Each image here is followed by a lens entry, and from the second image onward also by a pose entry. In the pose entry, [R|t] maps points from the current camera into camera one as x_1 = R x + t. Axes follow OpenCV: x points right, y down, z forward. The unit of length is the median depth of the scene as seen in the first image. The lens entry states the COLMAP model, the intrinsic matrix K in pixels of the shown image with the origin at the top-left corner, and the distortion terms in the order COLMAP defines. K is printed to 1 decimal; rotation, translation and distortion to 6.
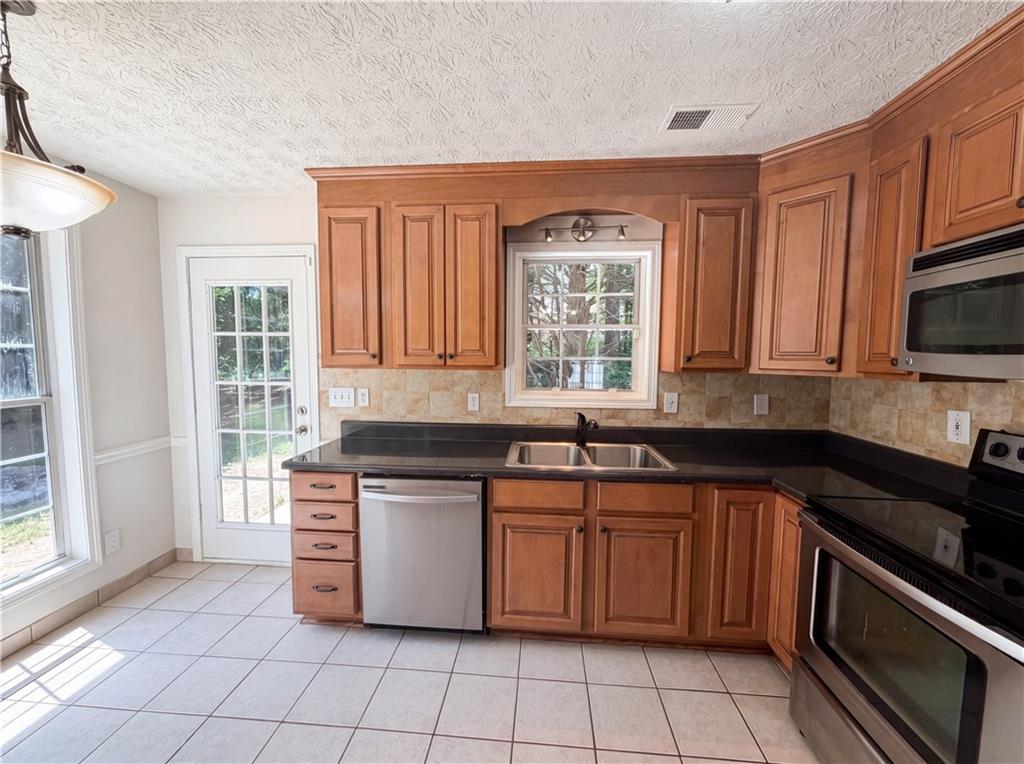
lens RADIAL K [[410.1, 0, 512.0], [0, 410.1, 382.0], [0, 0, 1]] dist [0.012753, 0.000072]
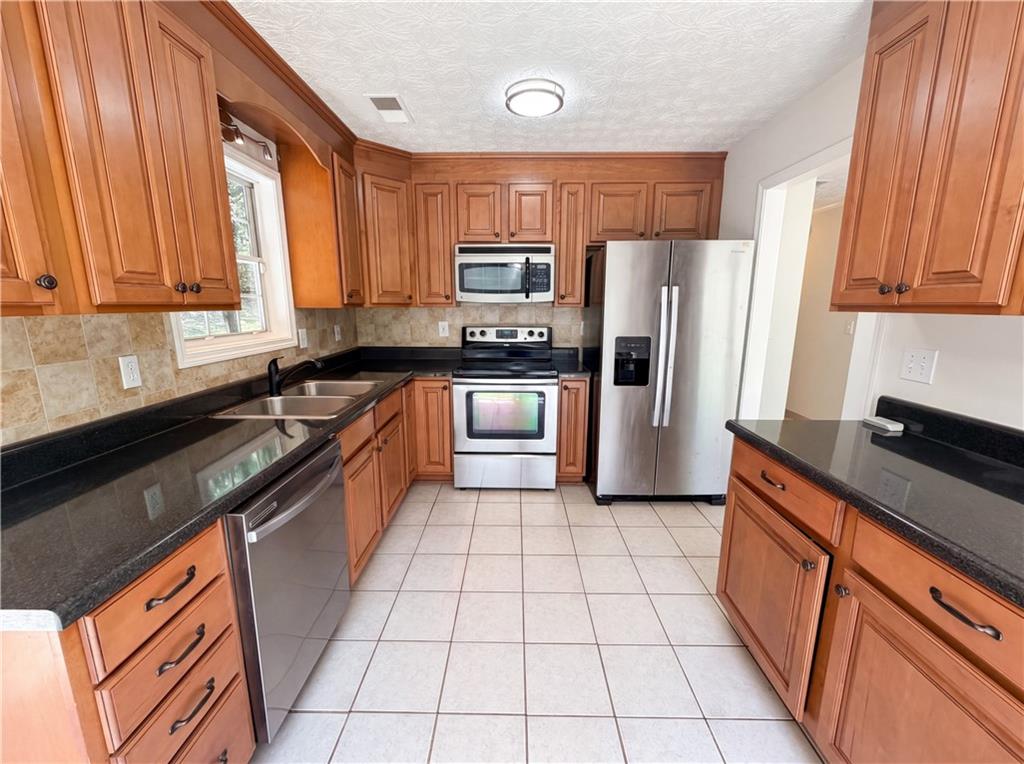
lens RADIAL K [[410.1, 0, 512.0], [0, 410.1, 382.0], [0, 0, 1]] dist [0.012753, 0.000072]
pose [[-0.071754, -0.196046, 0.977966, -0.756492], [0.068155, 0.977238, 0.200901, -0.017507], [-0.995091, 0.081069, -0.056759, 0.563902]]
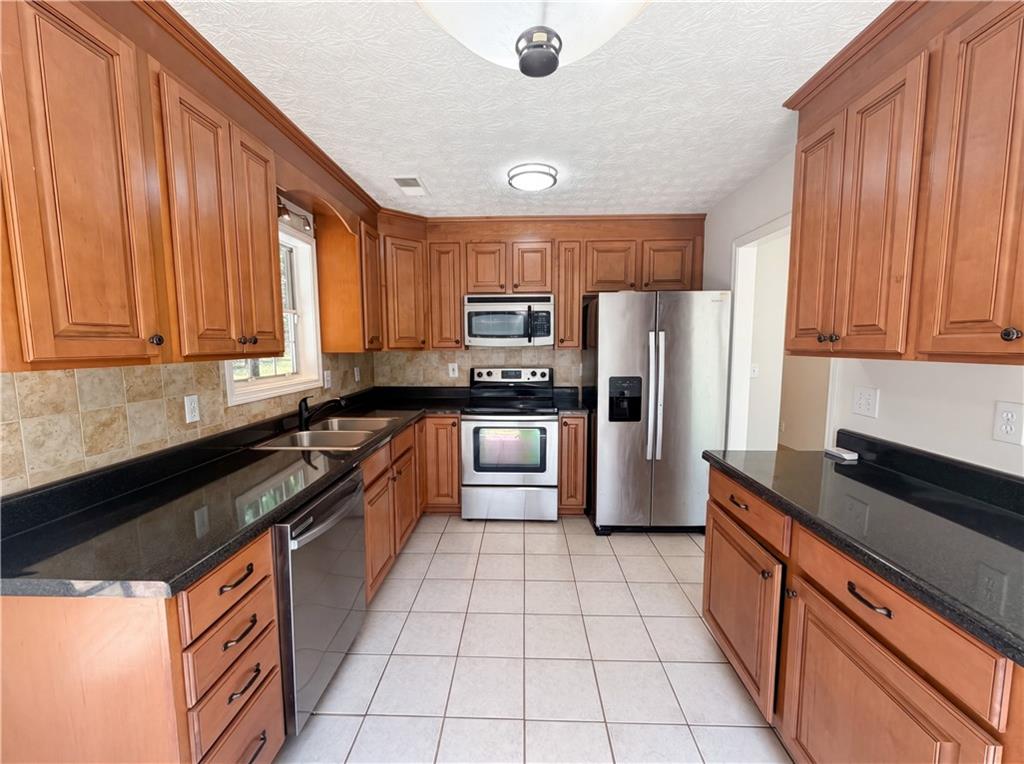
lens RADIAL K [[410.1, 0, 512.0], [0, 410.1, 382.0], [0, 0, 1]] dist [0.012753, 0.000072]
pose [[-0.051266, -0.101842, 0.993479, -0.864455], [0.074040, 0.991662, 0.105476, -0.029785], [-0.995937, 0.078964, -0.043298, 0.554469]]
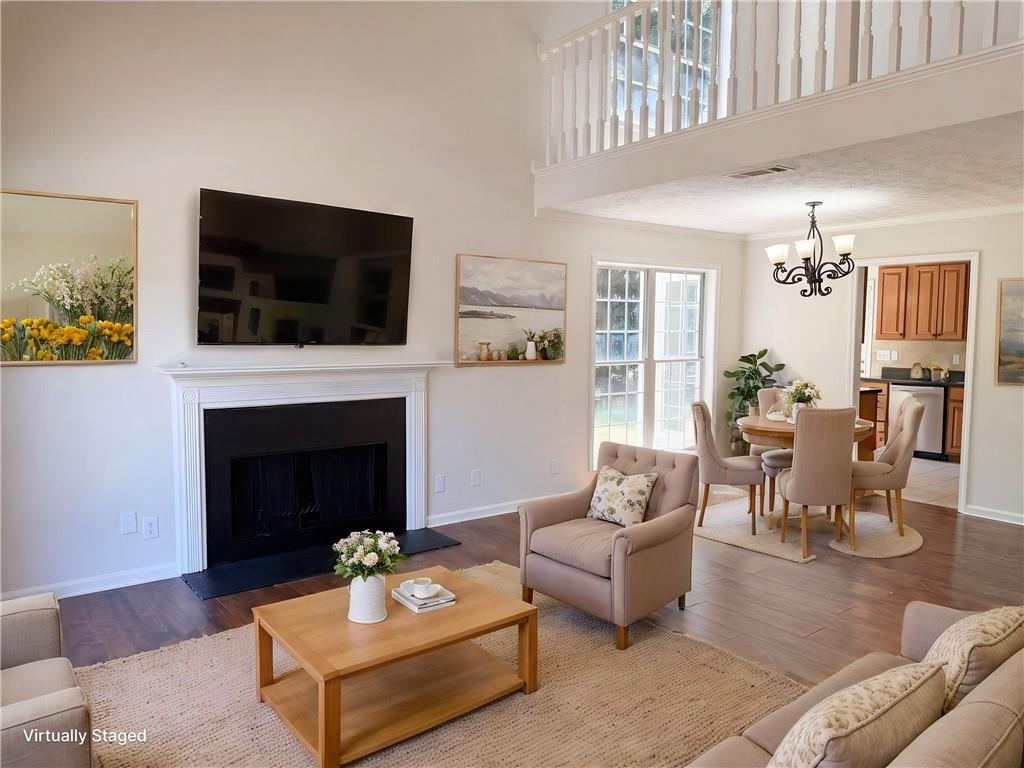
lens RADIAL K [[746.8, 0, 512.0], [0, 746.8, 384.0], [0, 0, 1]] dist [0.001622, 0.000391]
pose [[0.672766, 0.052786, -0.737970, 1.375701], [-0.053612, 0.998308, 0.022532, 0.248721], [0.737911, 0.024406, 0.674457, -3.608214]]
